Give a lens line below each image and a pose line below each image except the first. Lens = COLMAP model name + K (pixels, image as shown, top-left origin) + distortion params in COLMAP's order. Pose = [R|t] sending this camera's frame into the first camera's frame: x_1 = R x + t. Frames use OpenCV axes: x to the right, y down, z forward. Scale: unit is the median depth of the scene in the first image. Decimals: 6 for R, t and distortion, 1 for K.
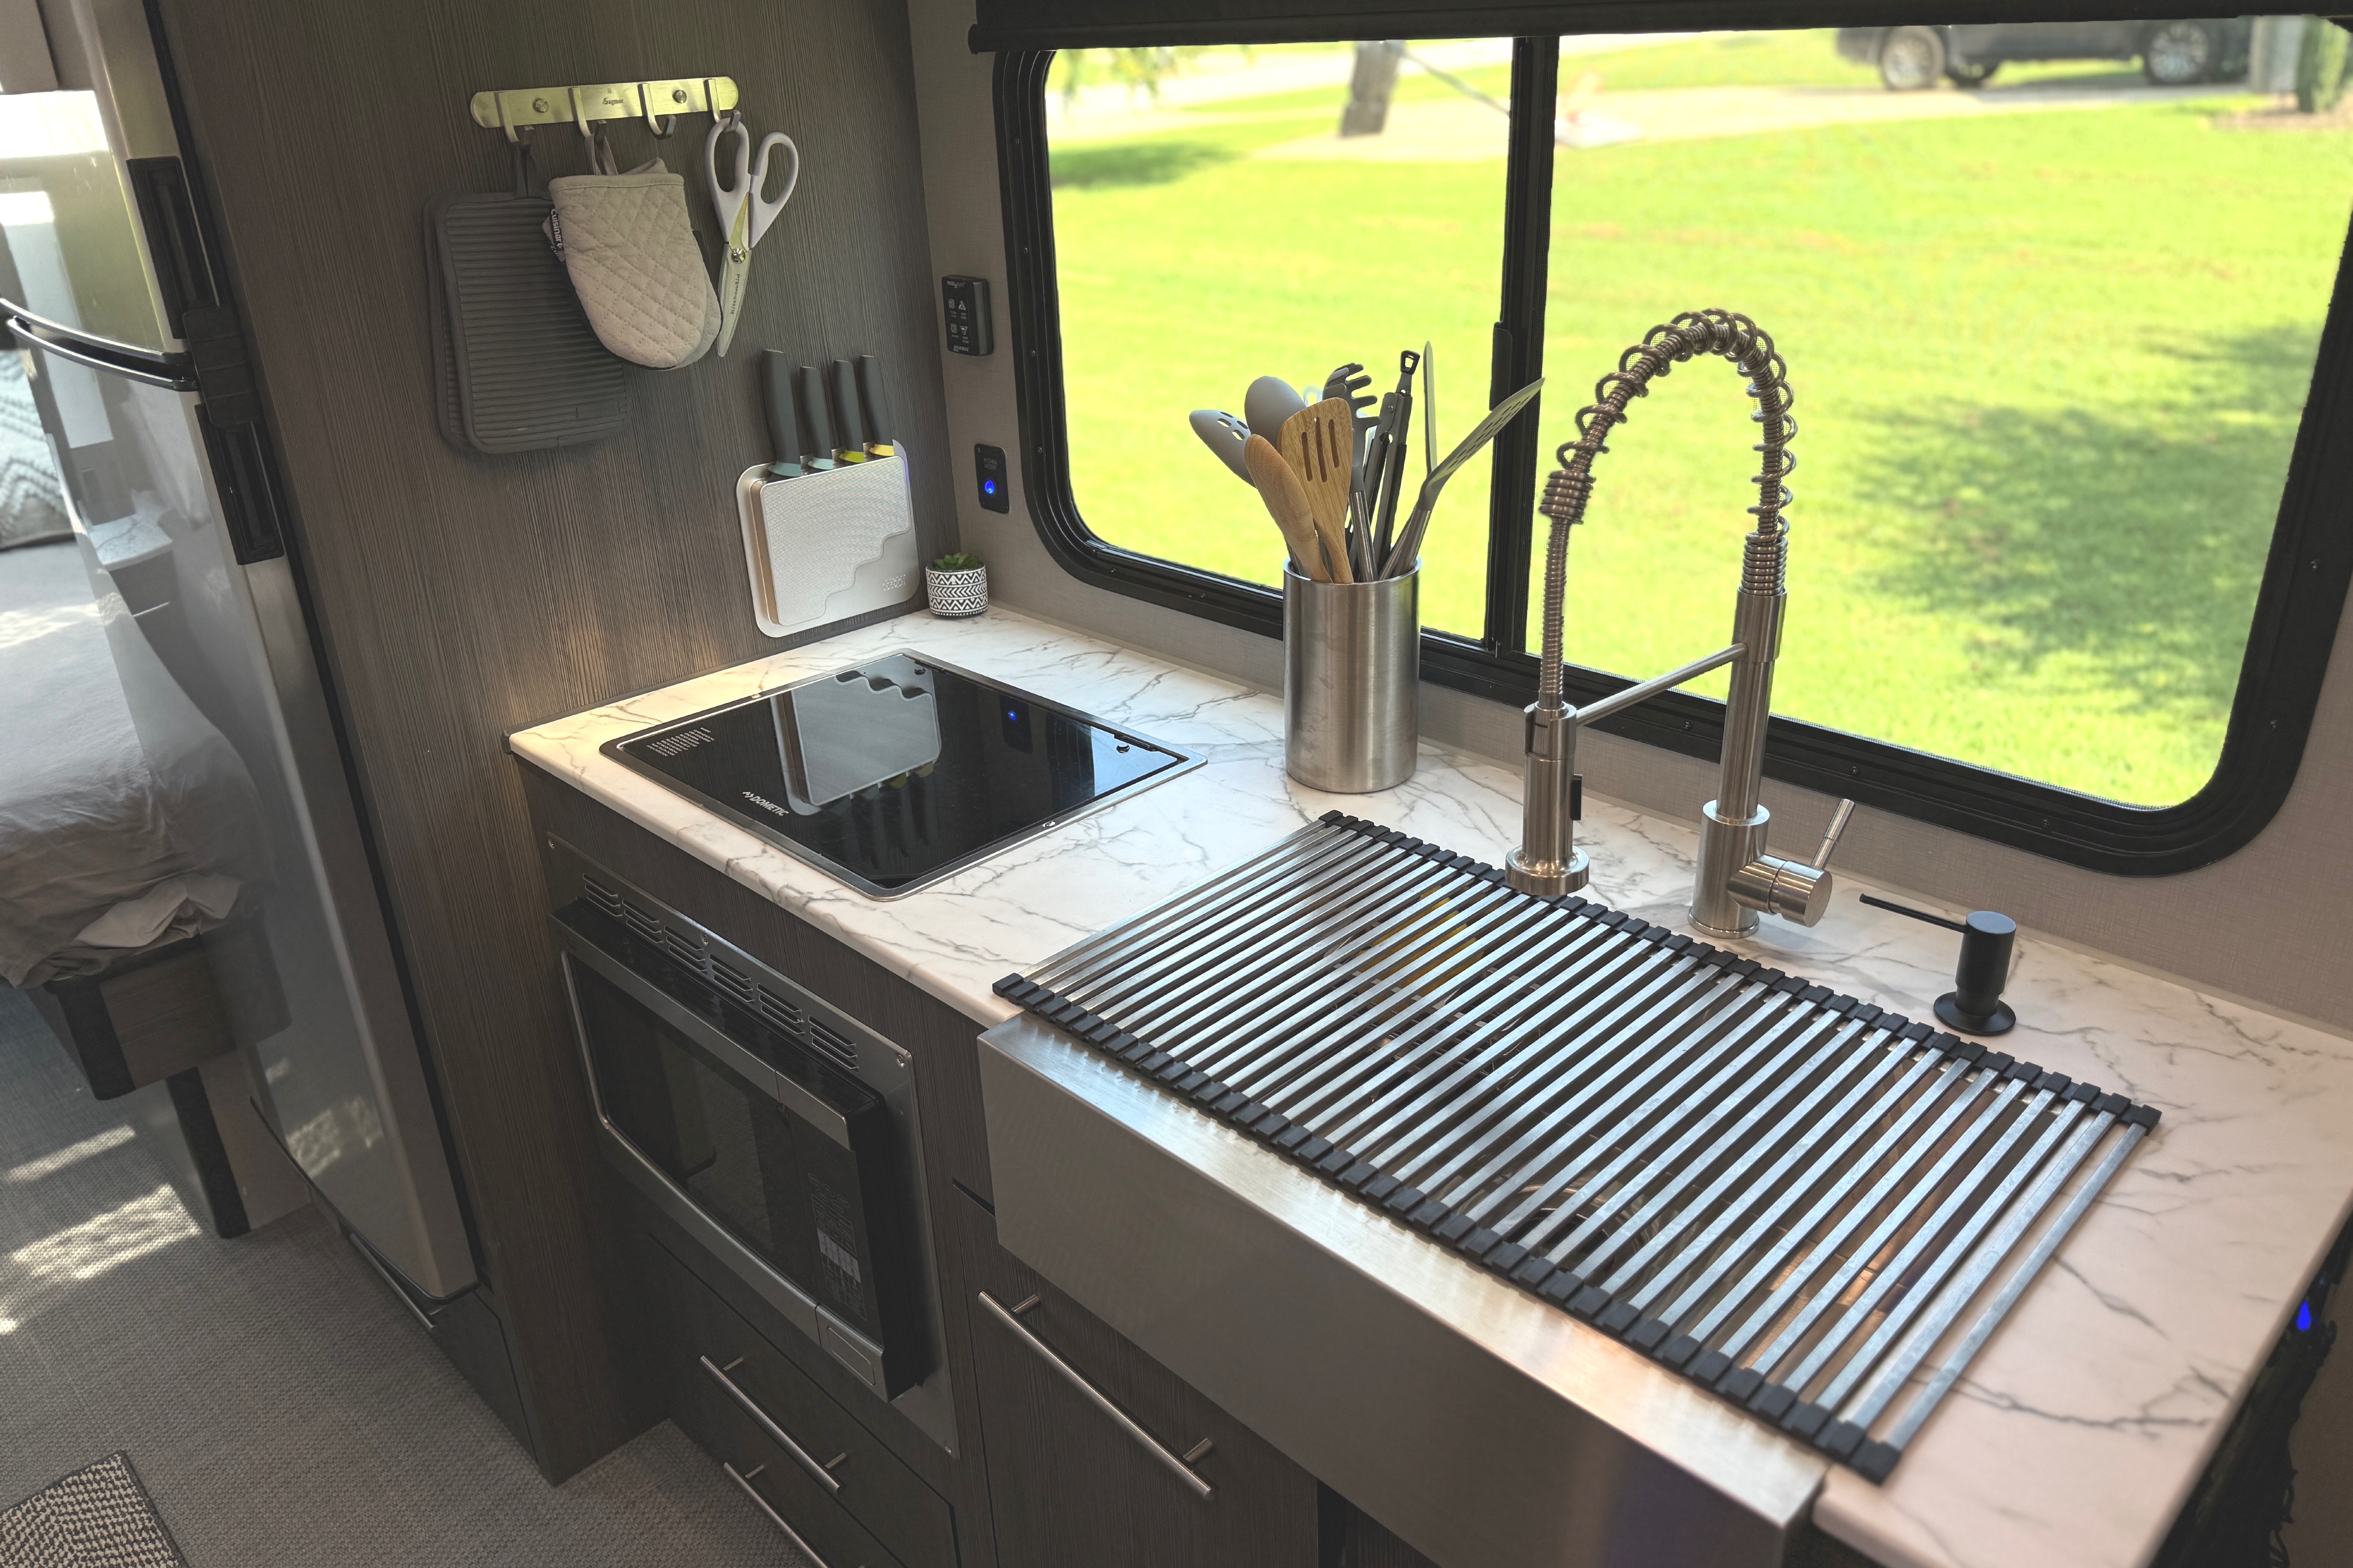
lens RADIAL K [[1683.8, 0, 1169.7], [0, 1683.8, 796.0], [0, 0, 1]] dist [0.042885, -0.060791]
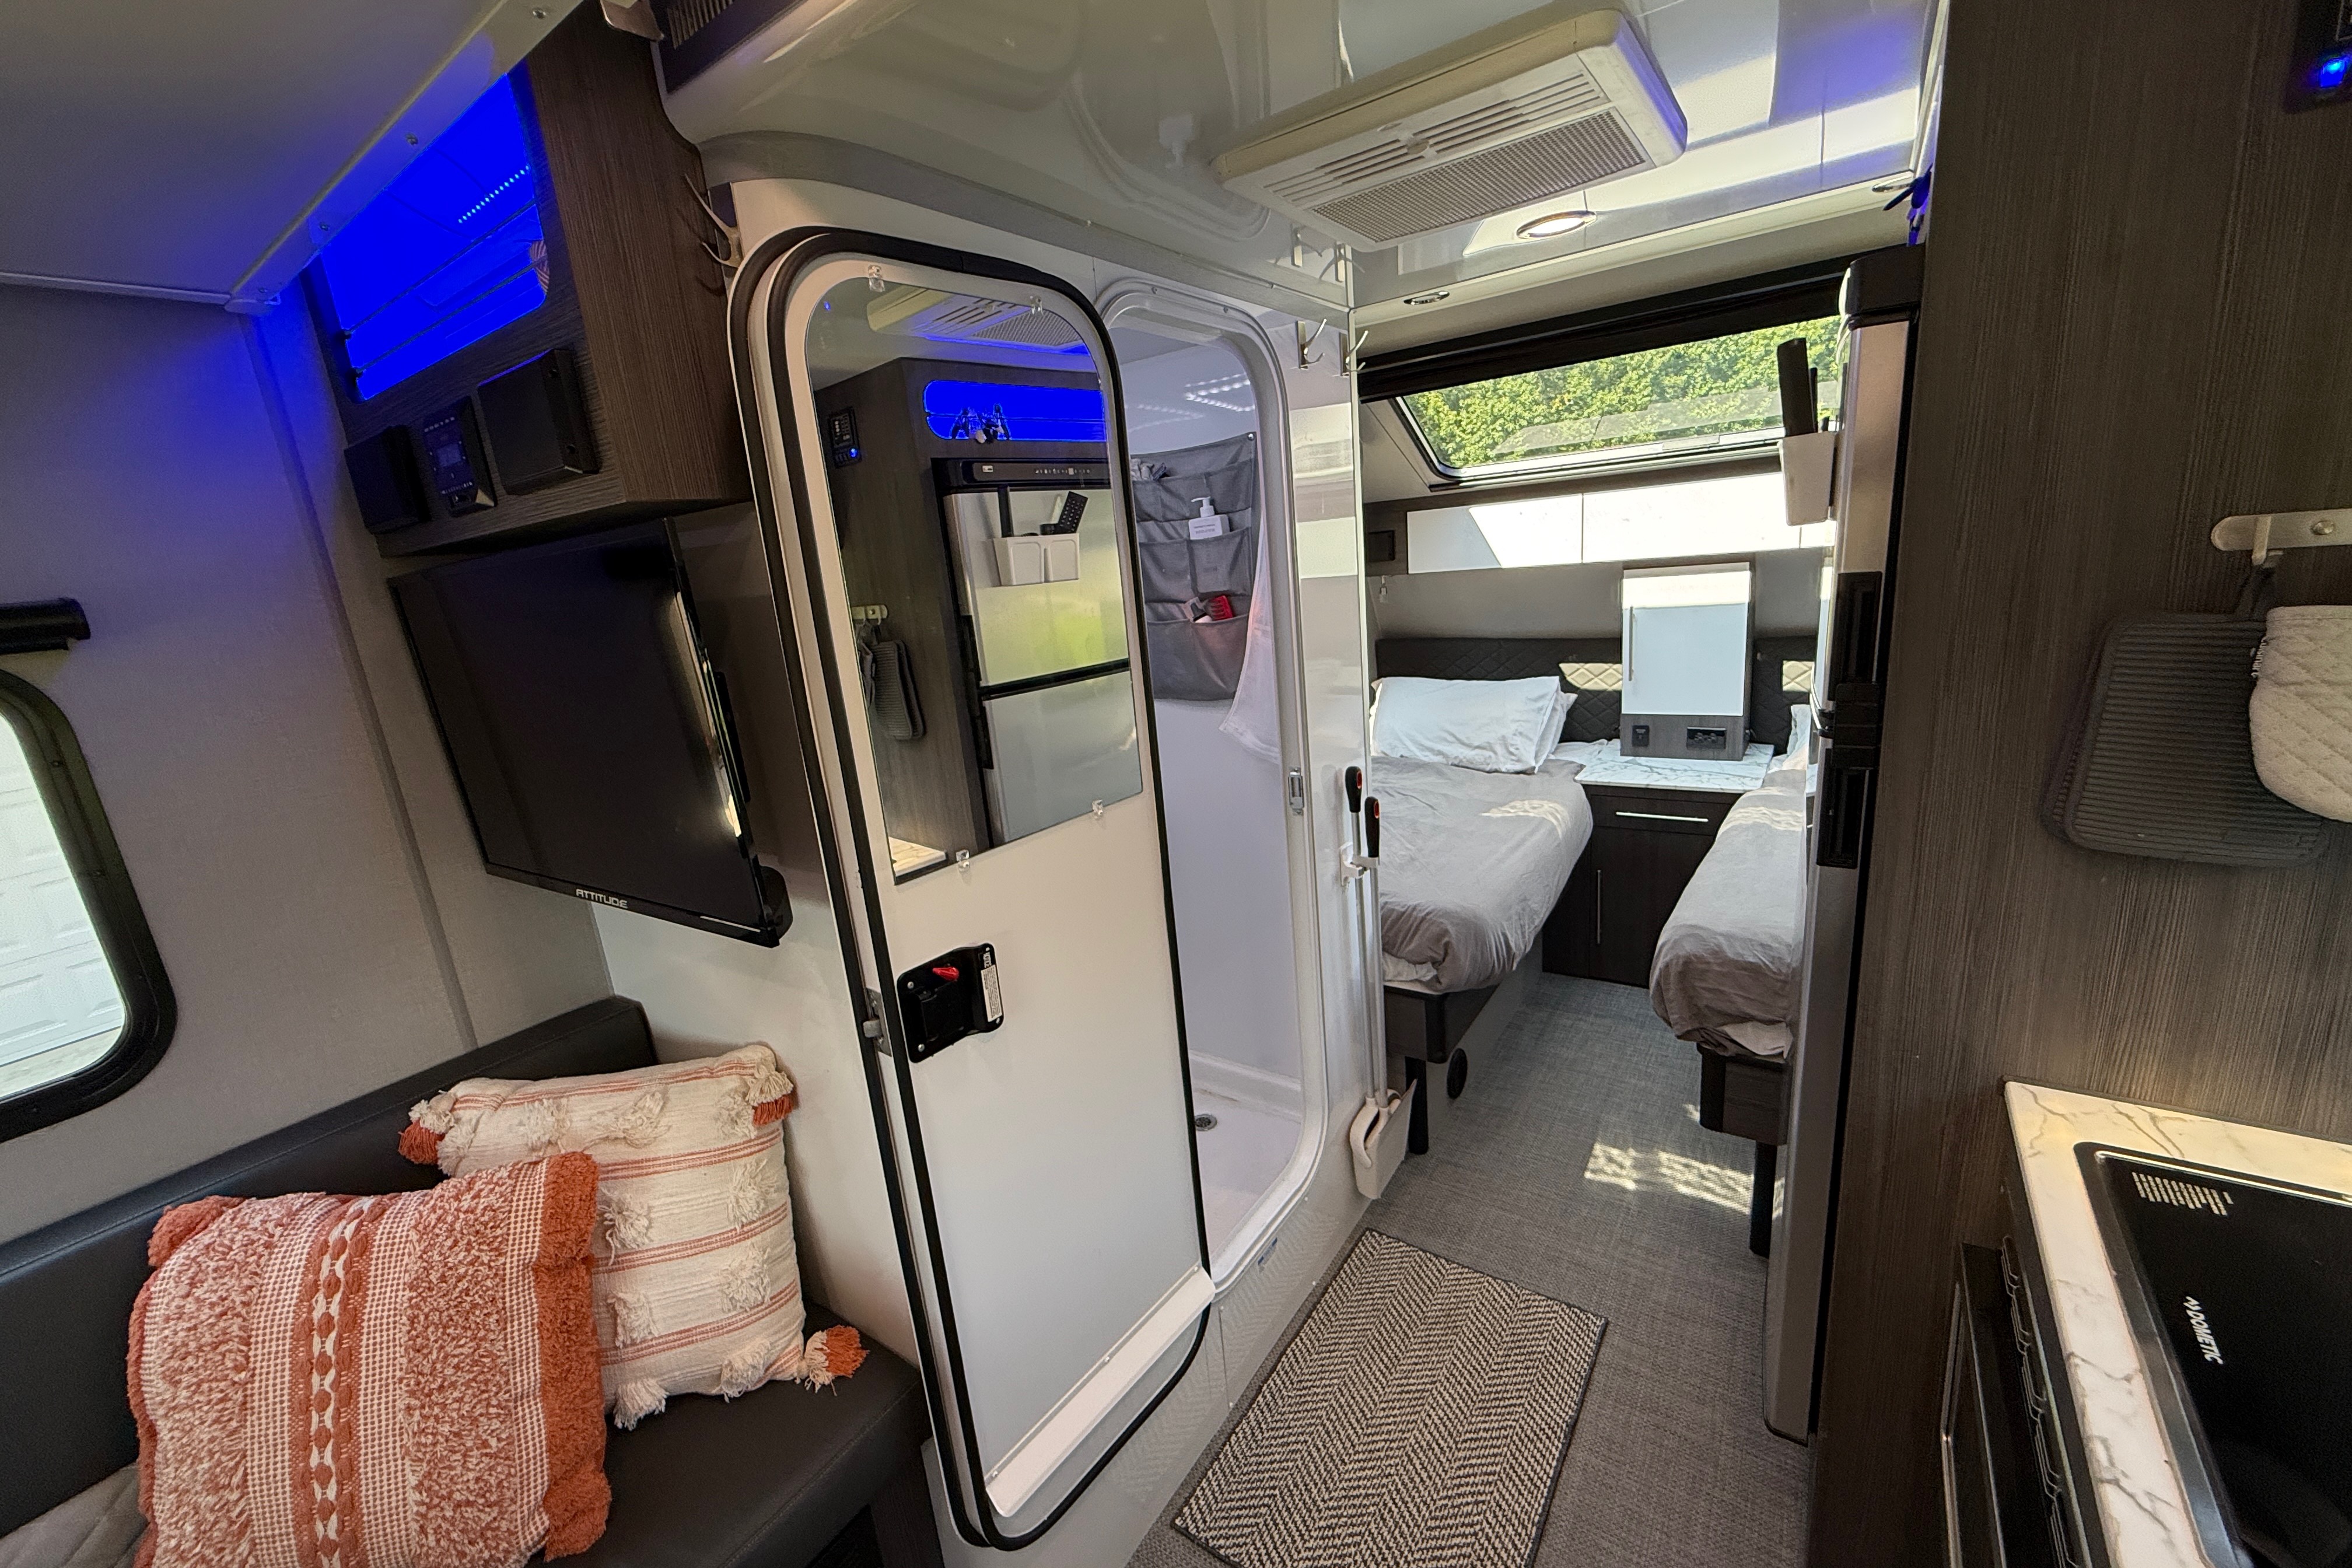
lens RADIAL K [[943.5, 0, 1173.0], [0, 943.5, 780.7], [0, 0, 1]] dist [0.001893, 0.000999]
pose [[0.186549, 0.256827, -0.948282, 0.042456], [-0.334825, 0.924061, 0.184399, -0.160592], [0.923630, 0.283109, 0.258375, 0.314266]]
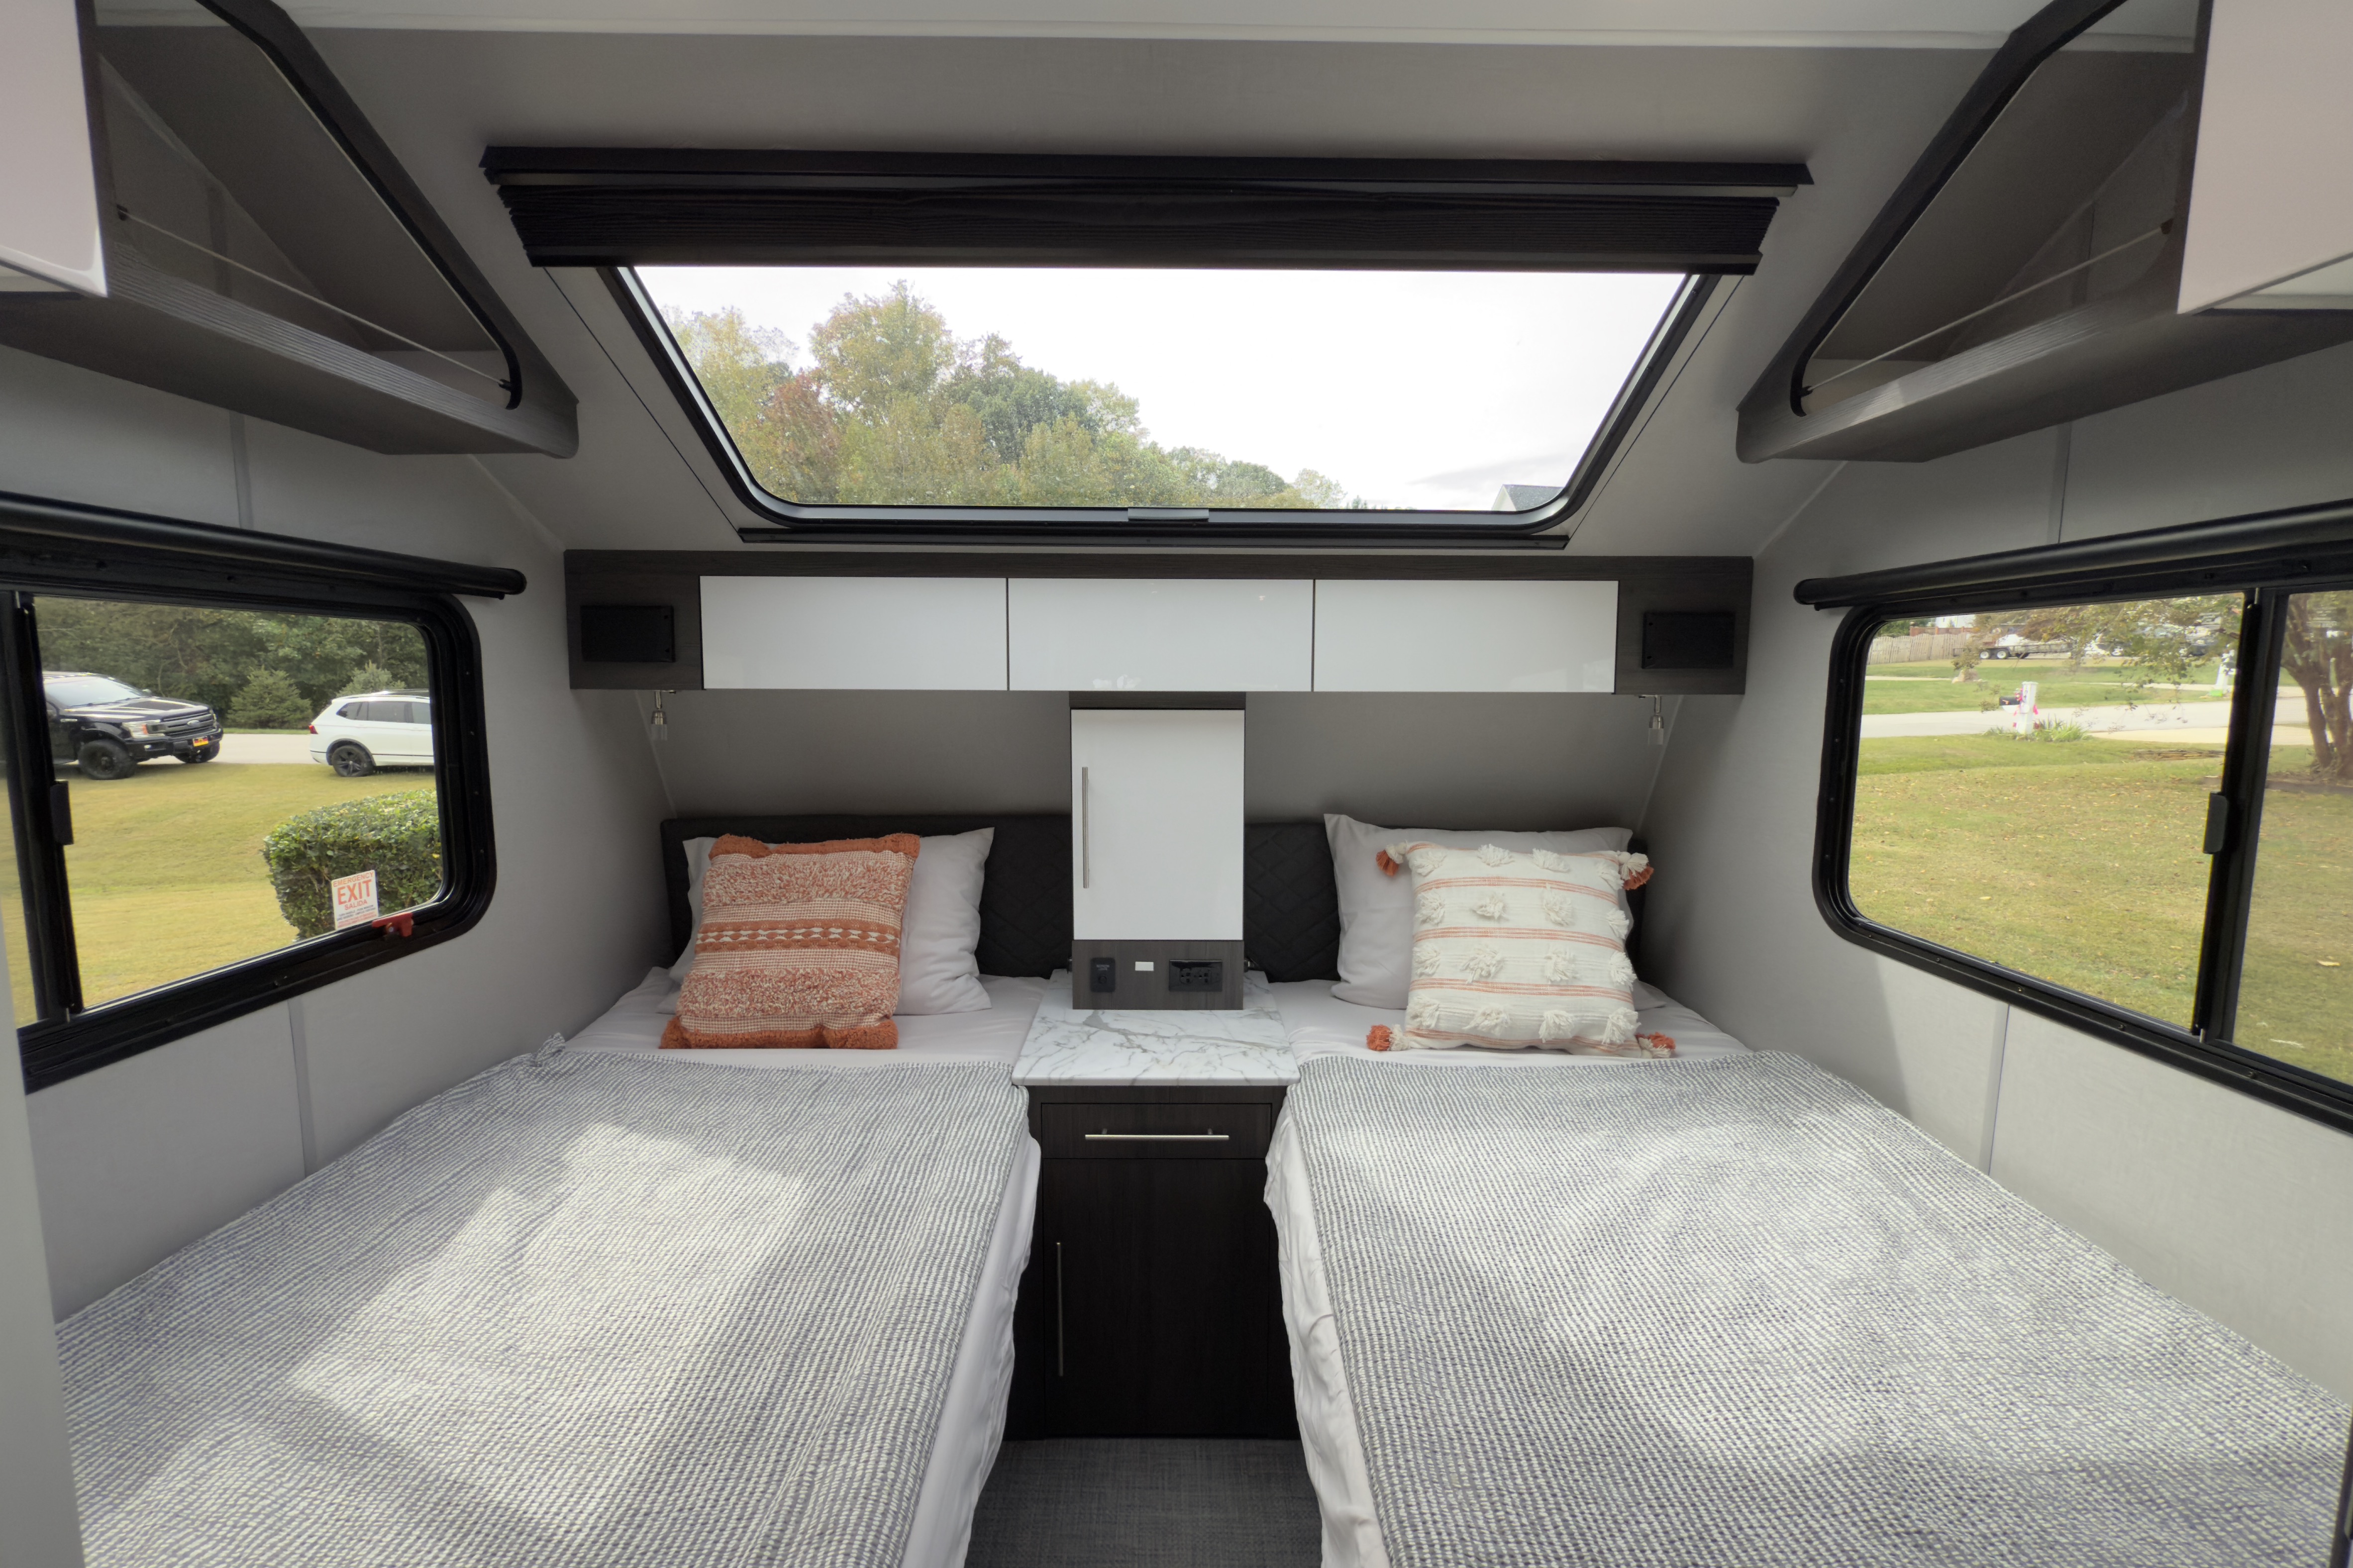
lens RADIAL K [[943.8, 0, 1181.4], [0, 943.8, 793.8], [0, 0, 1]] dist [0.001893, 0.000999]
pose [[0.712650, 0.113149, -0.692335, -0.826659], [-0.324038, 0.928408, -0.181815, -0.244401], [0.622197, 0.353914, 0.698295, 0.858220]]
